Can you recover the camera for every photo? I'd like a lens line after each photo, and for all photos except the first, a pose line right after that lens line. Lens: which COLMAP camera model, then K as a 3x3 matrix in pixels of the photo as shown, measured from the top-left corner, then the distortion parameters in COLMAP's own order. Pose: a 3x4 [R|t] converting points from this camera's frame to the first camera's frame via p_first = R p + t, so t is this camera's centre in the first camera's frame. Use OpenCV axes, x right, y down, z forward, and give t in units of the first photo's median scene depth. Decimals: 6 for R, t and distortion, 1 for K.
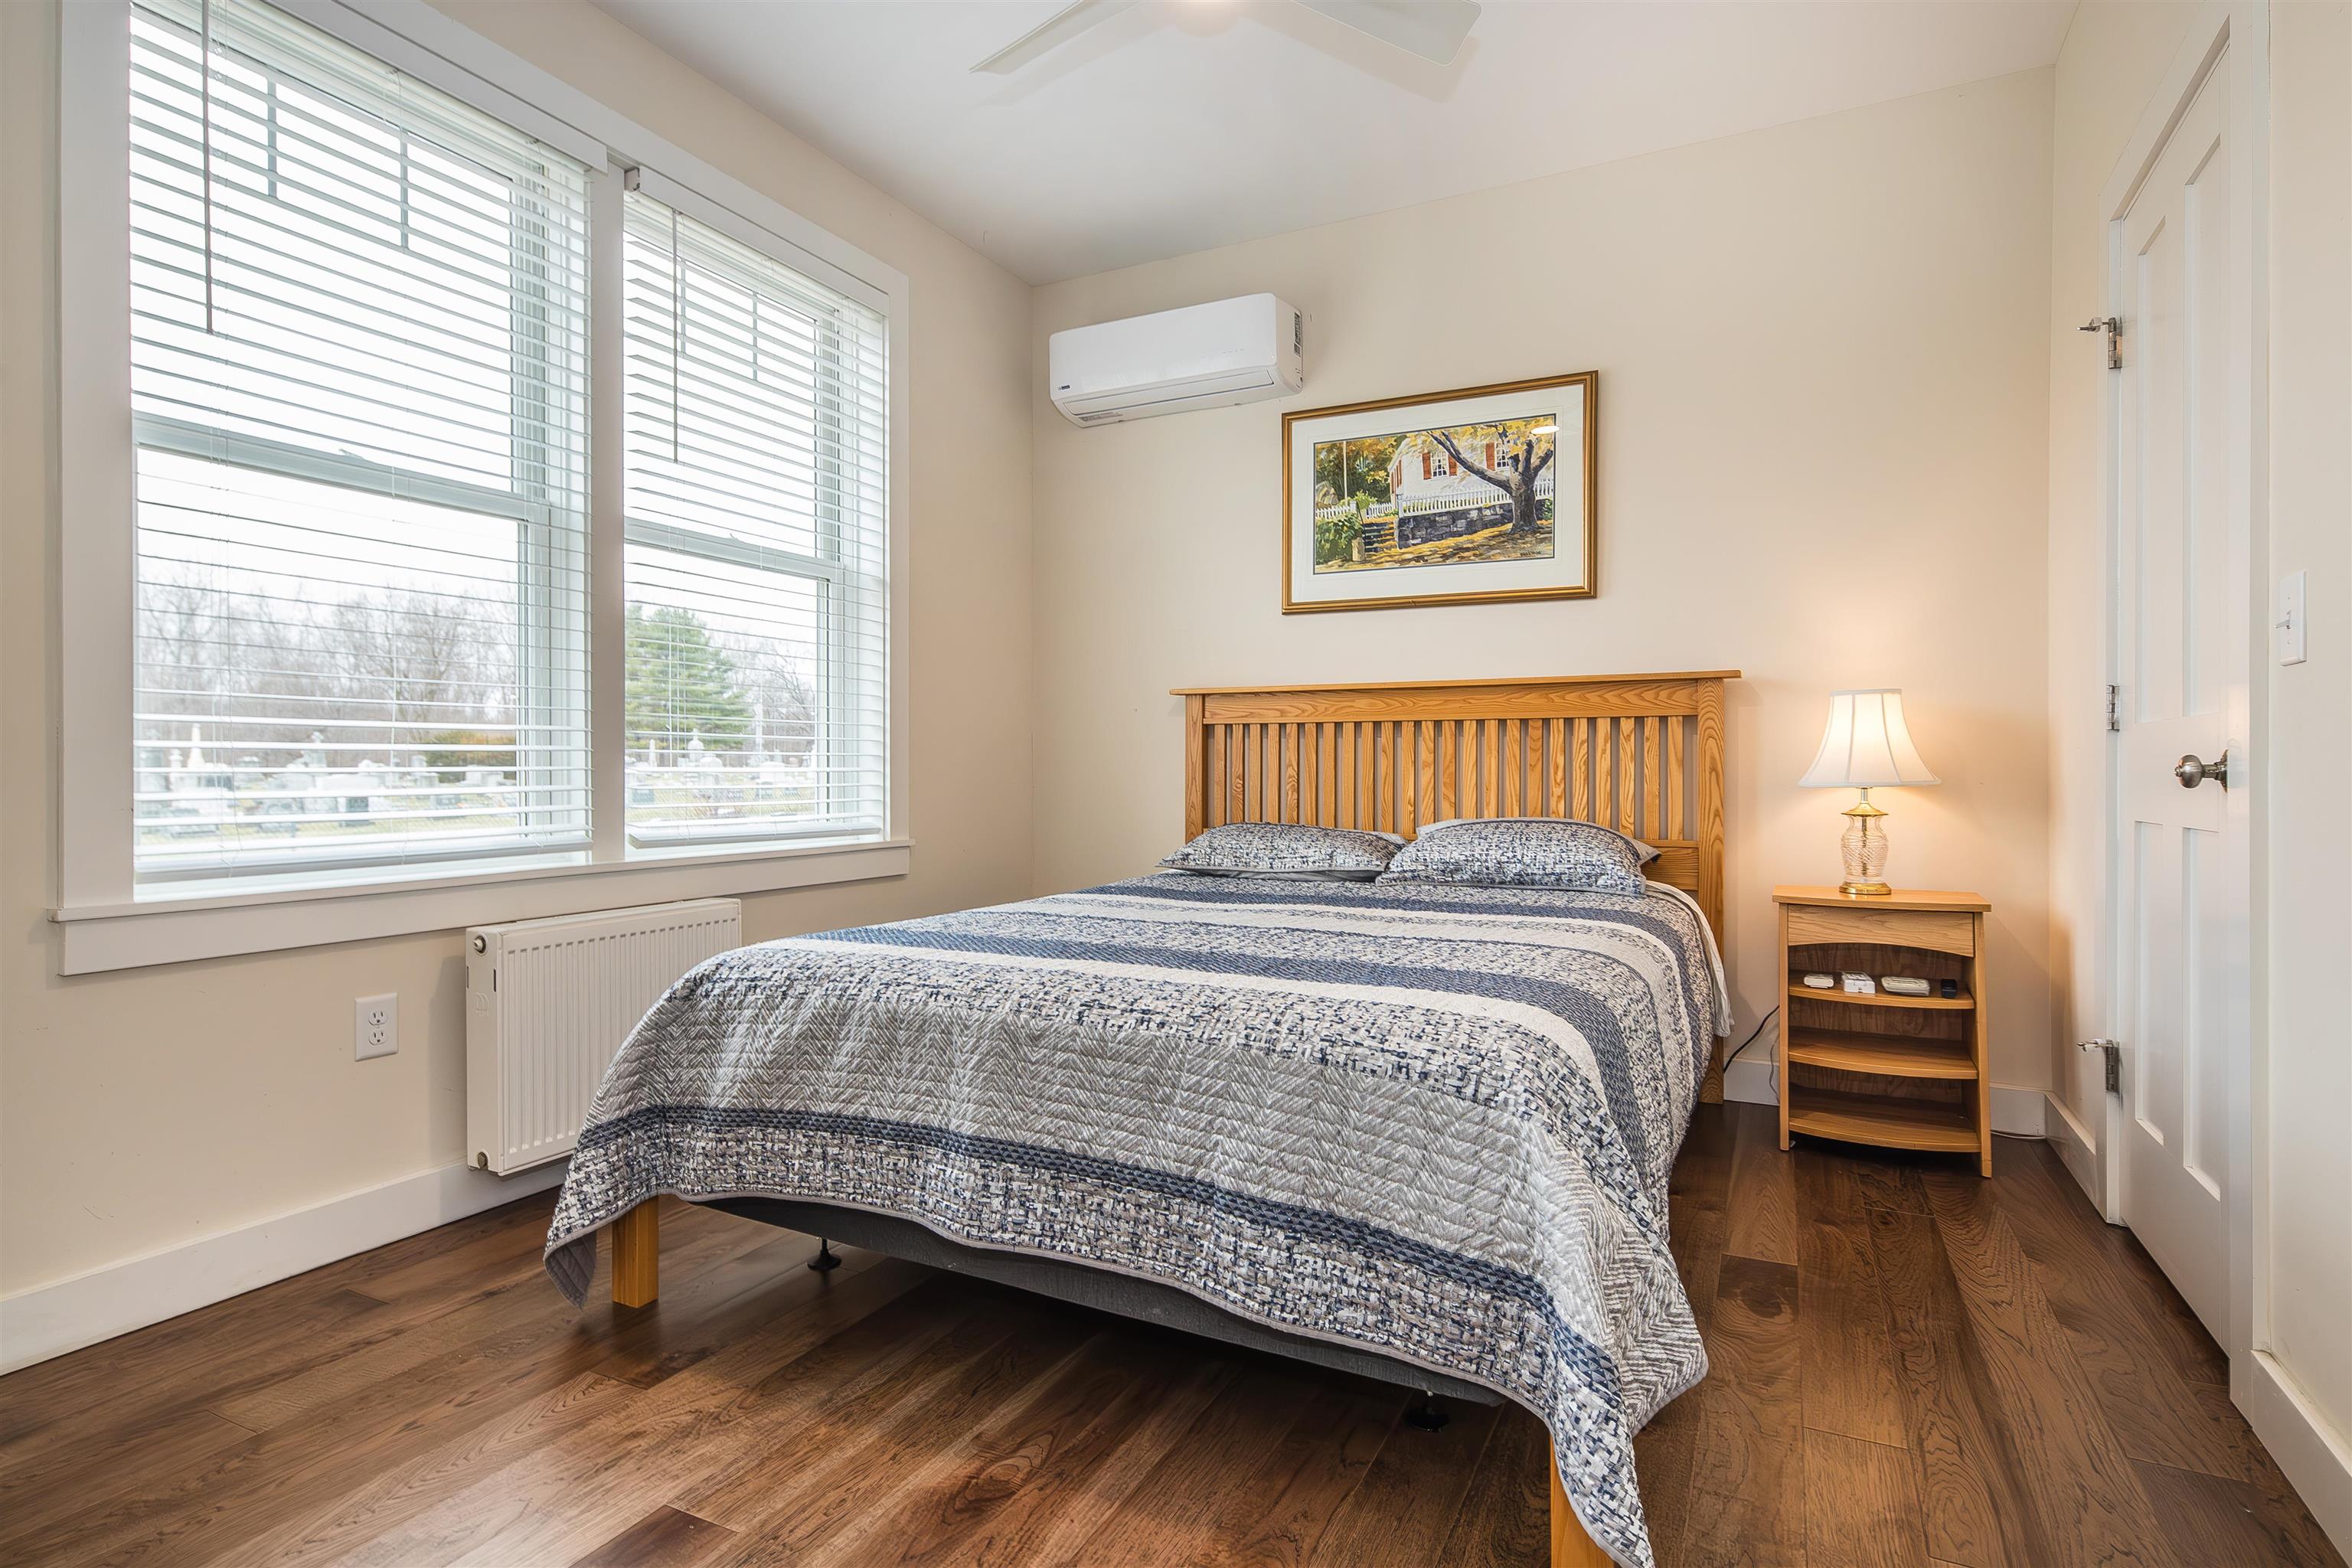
lens RADIAL K [[1163.3, 0, 1195.6], [0, 1163.3, 786.4], [0, 0, 1]] dist [0.001137, -0.003155]
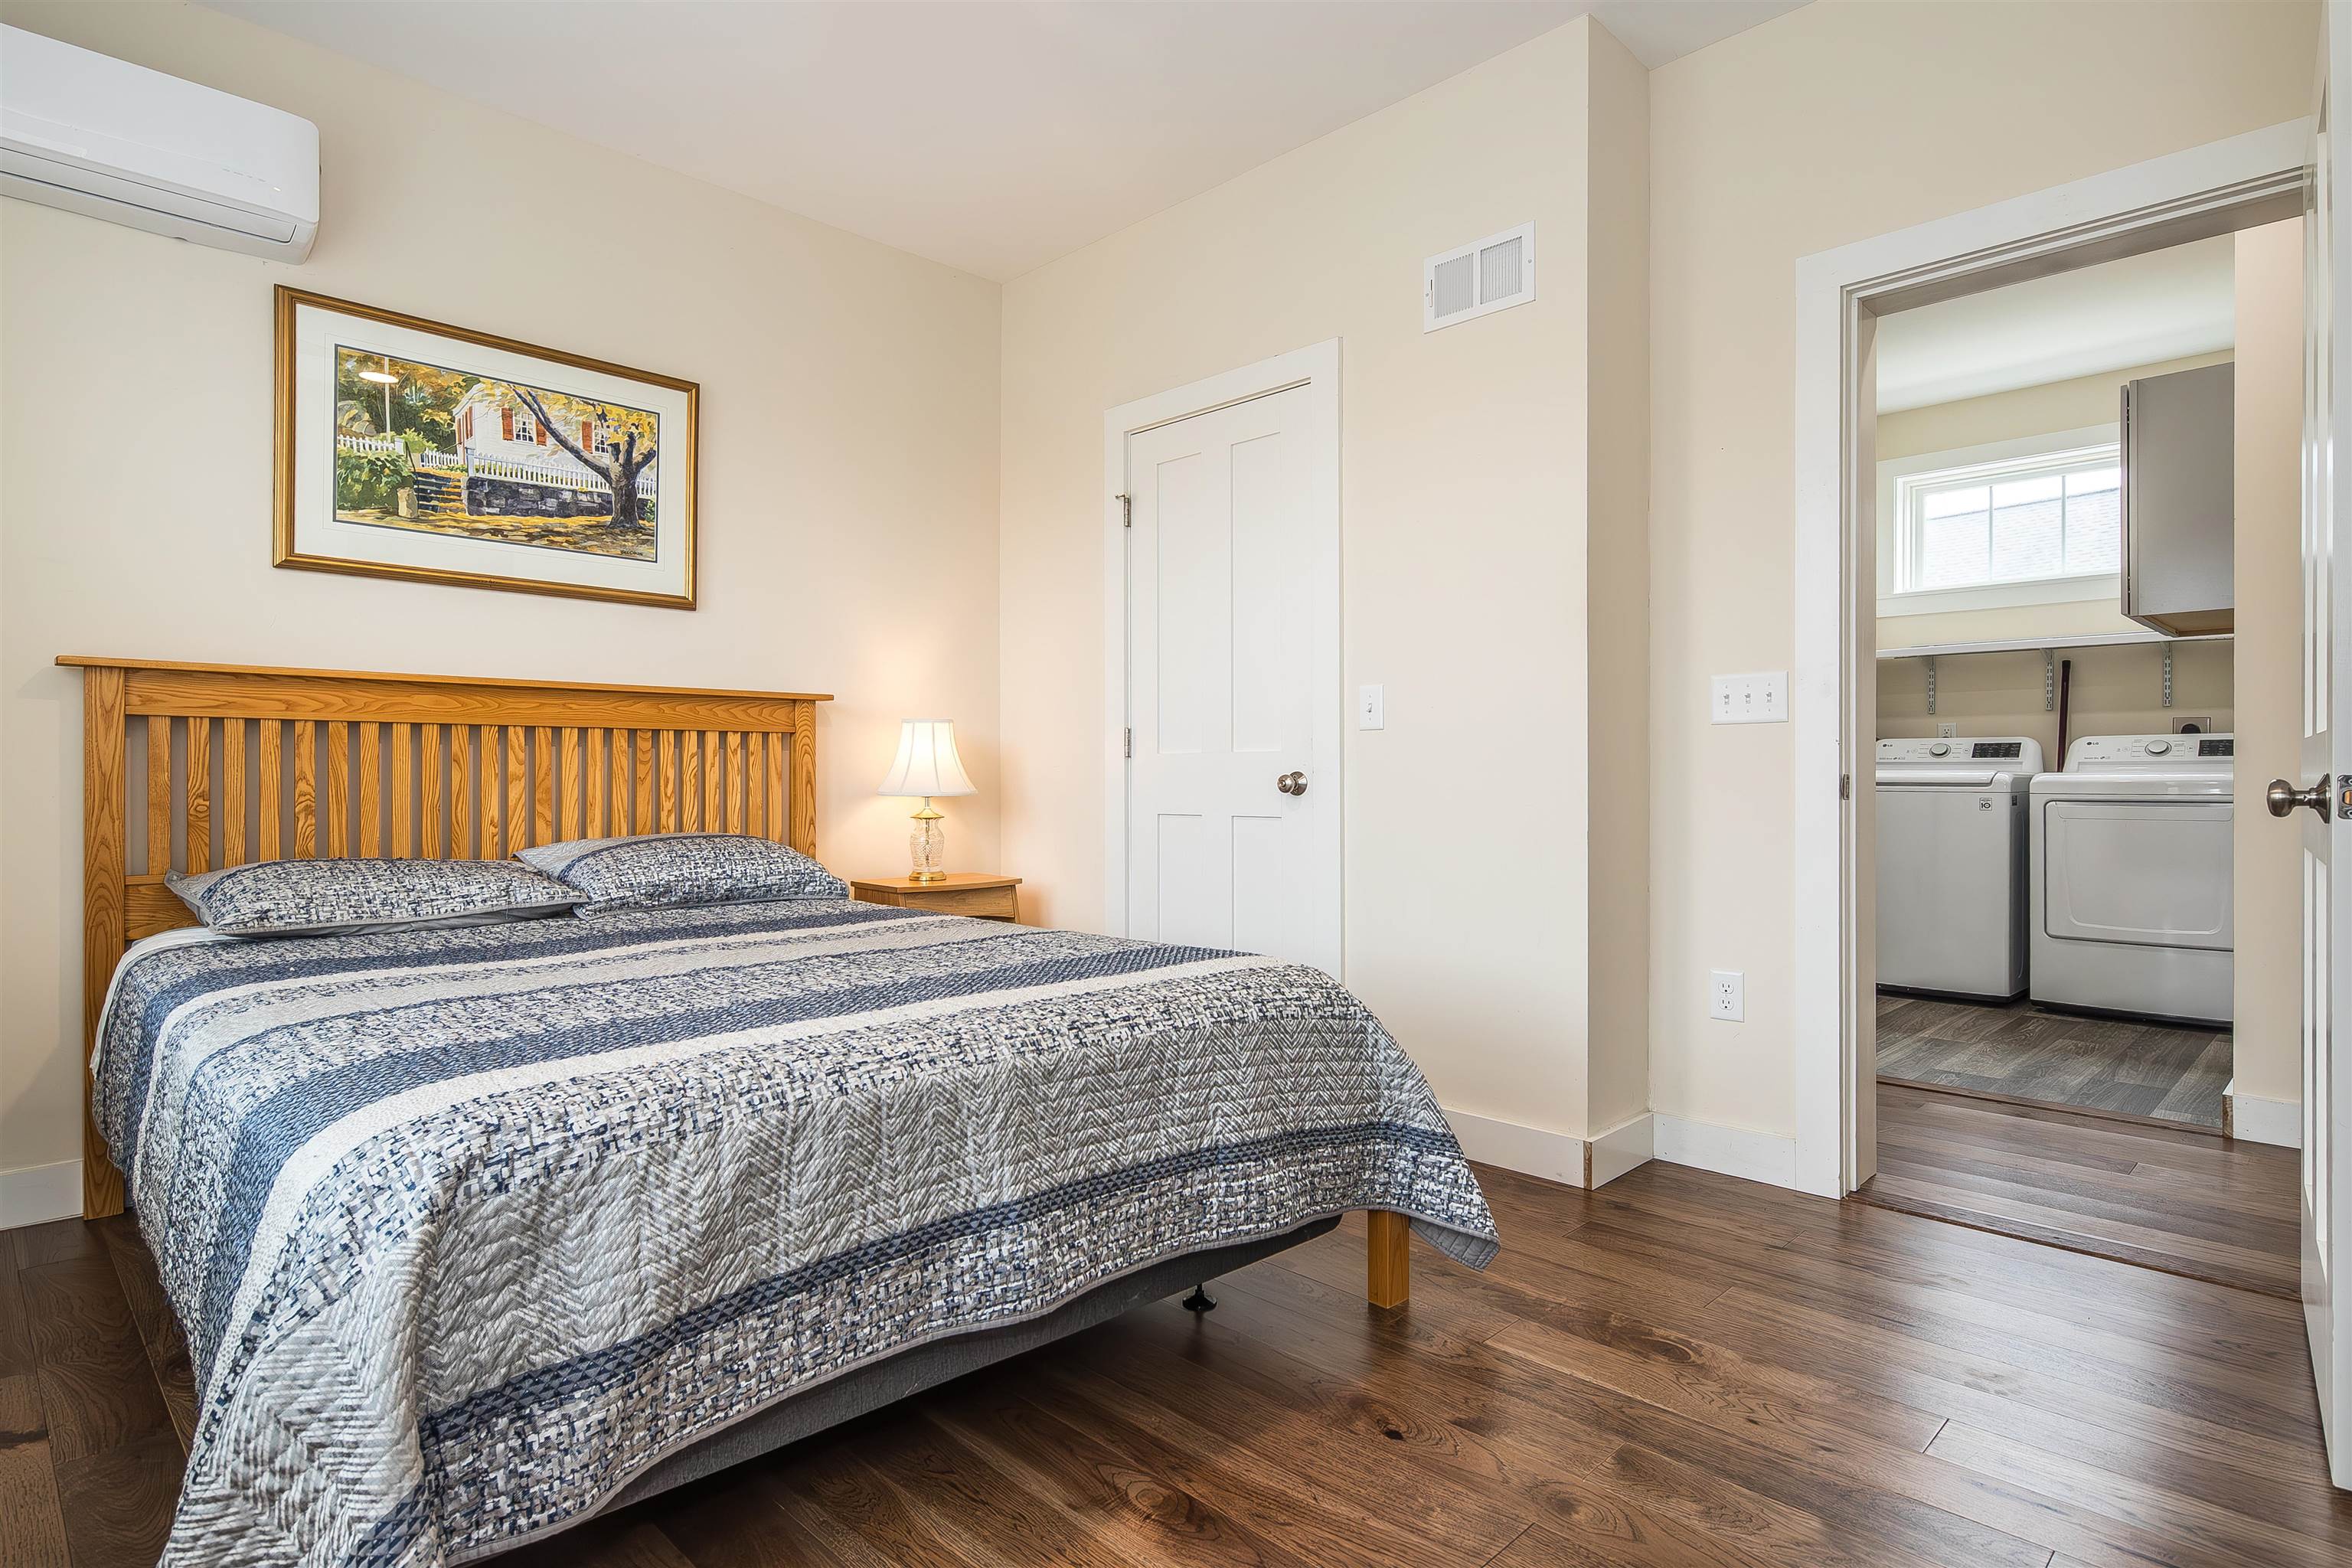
lens RADIAL K [[1163.3, 0, 1191.9], [0, 1163.3, 797.0], [0, 0, 1]] dist [0.001137, -0.003155]
pose [[0.356603, -0.016885, 0.934104, -0.455349], [0.014504, 0.999816, 0.012535, -0.008873], [-0.934144, 0.009078, 0.356782, 0.257552]]
